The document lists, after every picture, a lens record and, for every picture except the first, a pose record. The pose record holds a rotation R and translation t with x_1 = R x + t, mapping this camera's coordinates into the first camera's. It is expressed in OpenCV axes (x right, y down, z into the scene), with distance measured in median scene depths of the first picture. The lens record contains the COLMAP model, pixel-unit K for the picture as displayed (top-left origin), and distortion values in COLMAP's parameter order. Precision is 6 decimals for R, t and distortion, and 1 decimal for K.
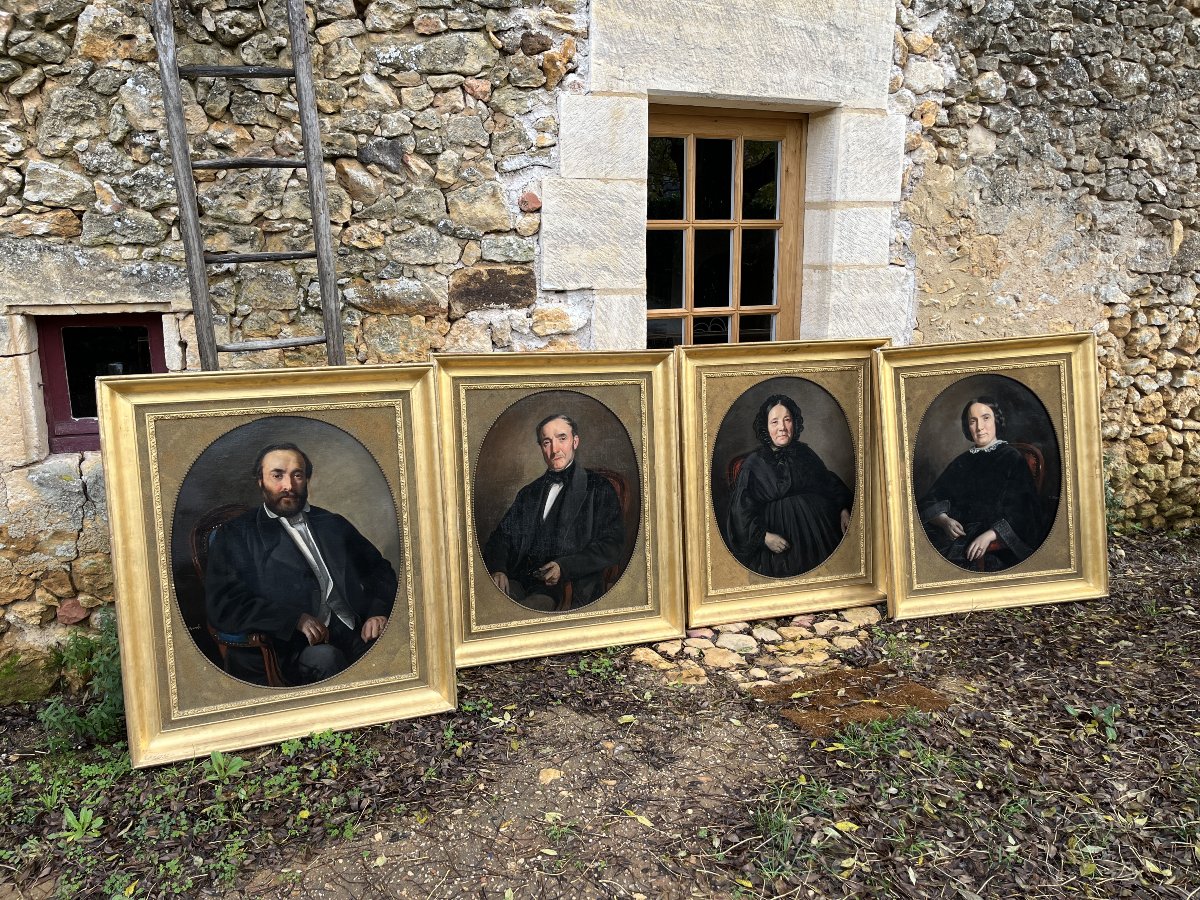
lens RADIAL K [[894.6, 0, 594.4], [0, 894.6, 447.5], [0, 0, 1]] dist [0.053862, -0.076566]
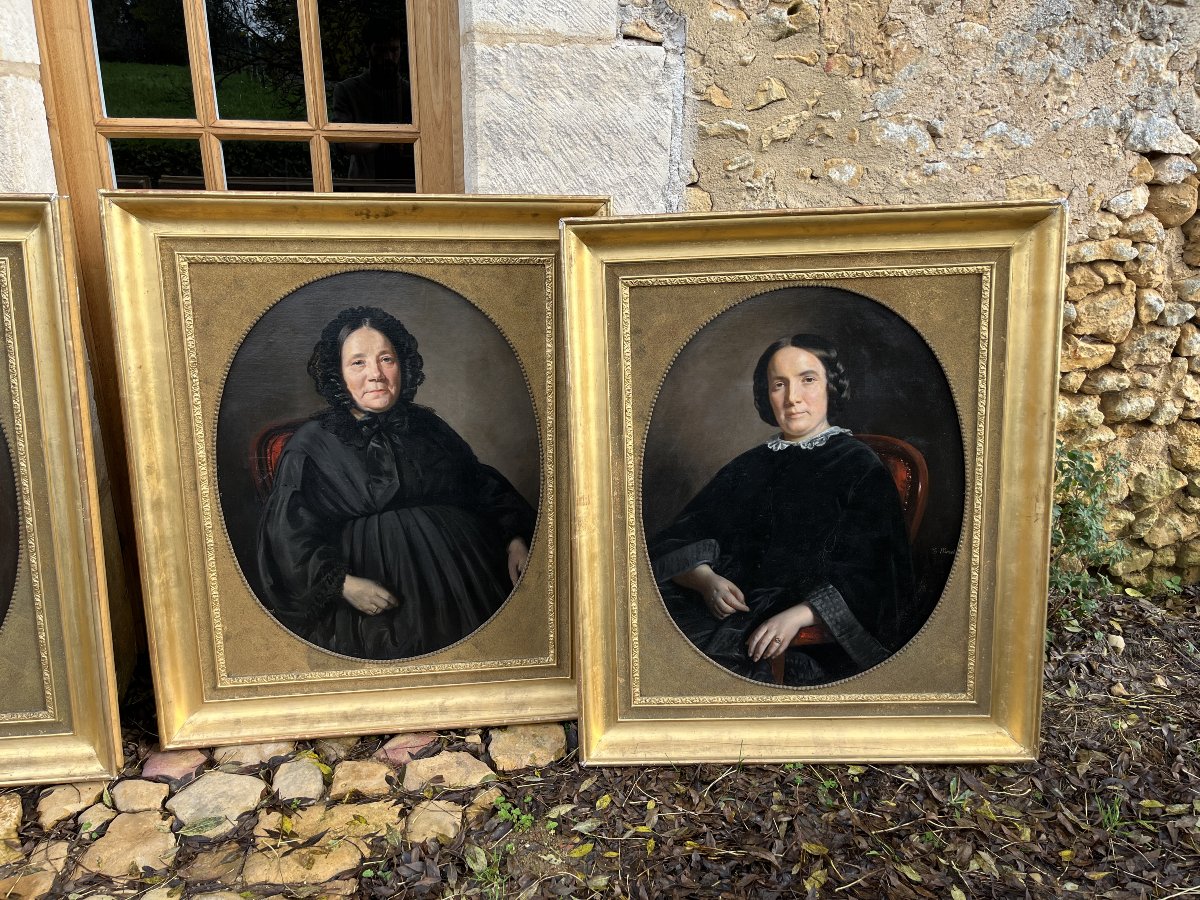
lens RADIAL K [[894.6, 0, 600.2], [0, 894.6, 450.1], [0, 0, 1]] dist [0.053862, -0.076566]
pose [[0.988356, 0.074630, -0.132602, 0.393156], [-0.057745, 0.990232, 0.126908, -0.049891], [0.140778, -0.117773, 0.983011, 0.512814]]
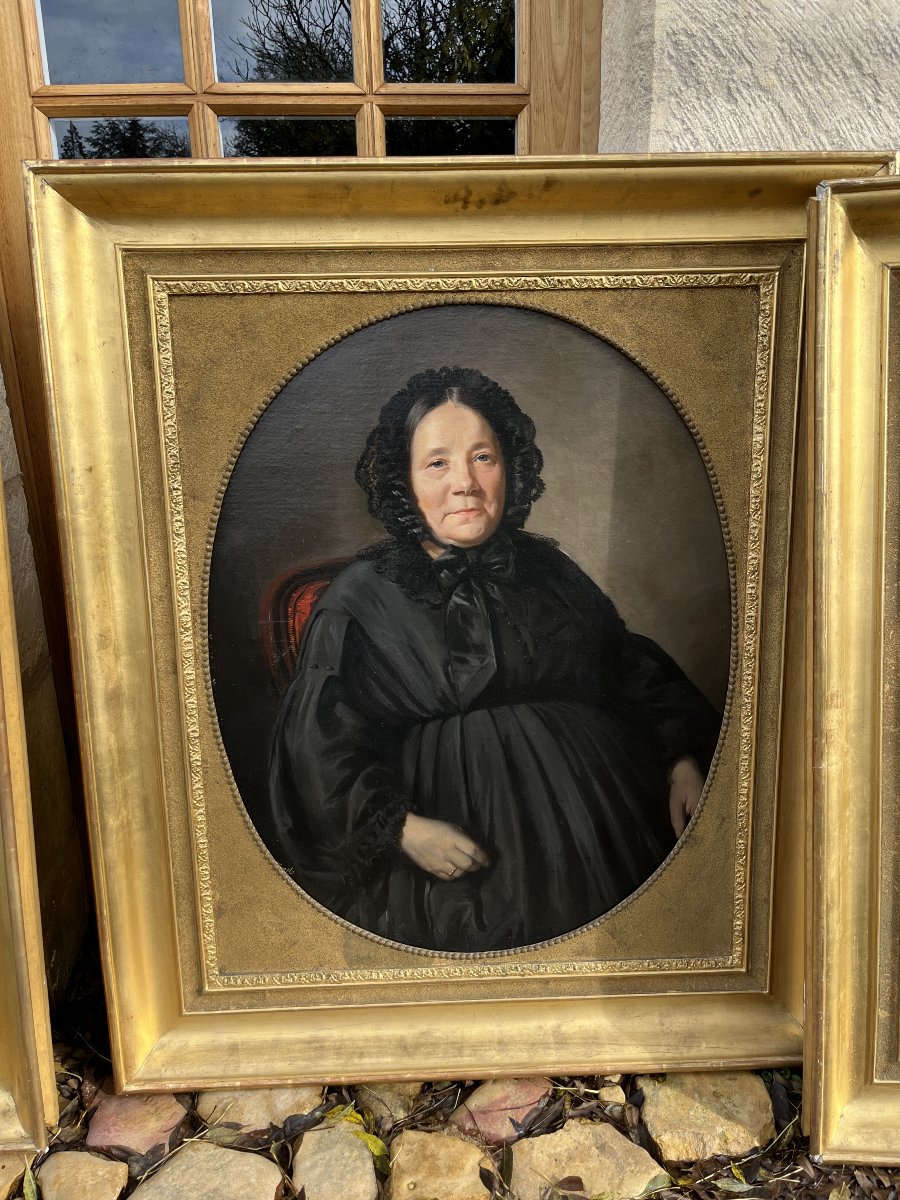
lens RADIAL K [[894.6, 0, 458.7], [0, 894.6, 593.1], [0, 0, 1]] dist [0.053862, -0.076566]
pose [[0.967462, 0.070055, -0.243126, 0.276338], [-0.046387, 0.993728, 0.101749, -0.015564], [0.248730, -0.087160, 0.964643, 0.695415]]
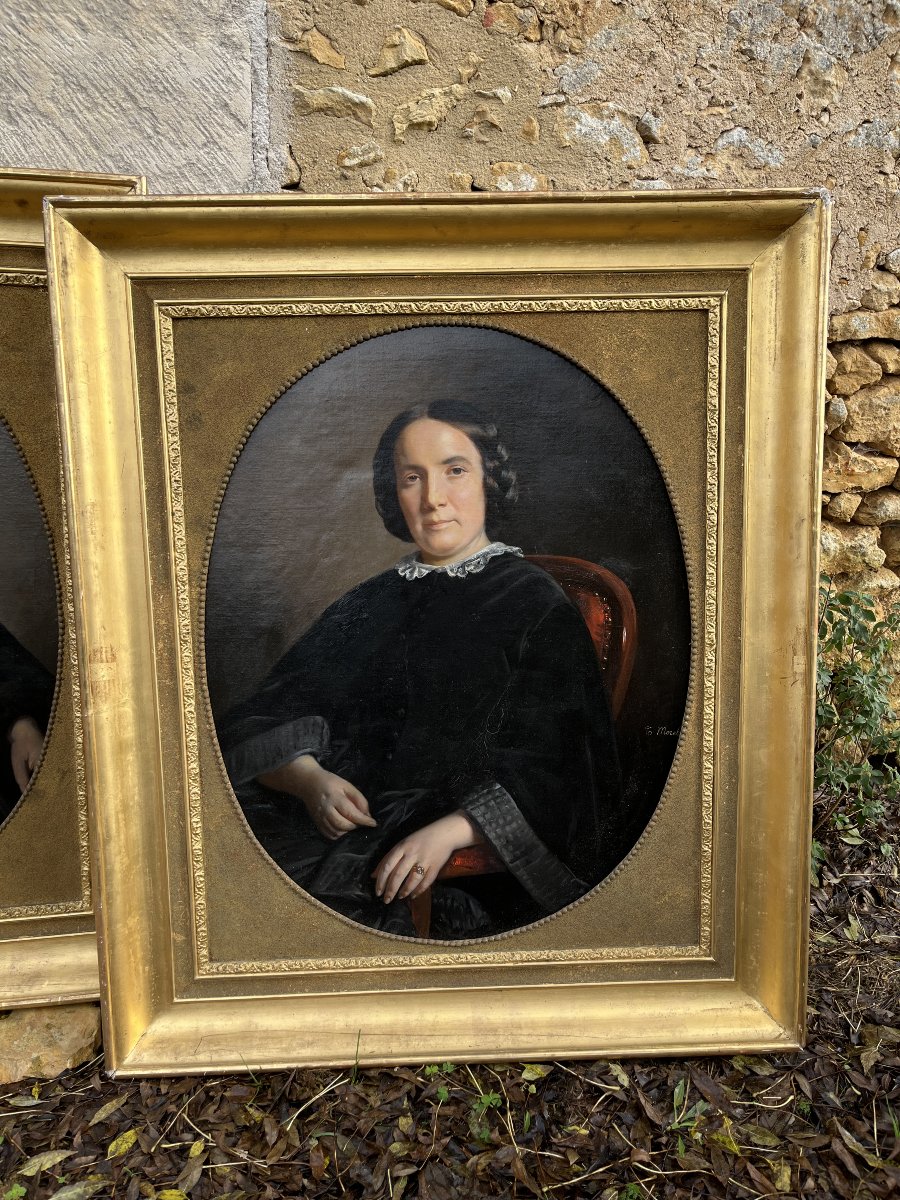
lens RADIAL K [[894.6, 0, 454.8], [0, 894.6, 601.8], [0, 0, 1]] dist [0.053862, -0.076566]
pose [[0.995187, 0.071671, -0.066831, 0.460648], [-0.066656, 0.994992, 0.074479, -0.010190], [0.071834, -0.069666, 0.994981, 0.687497]]
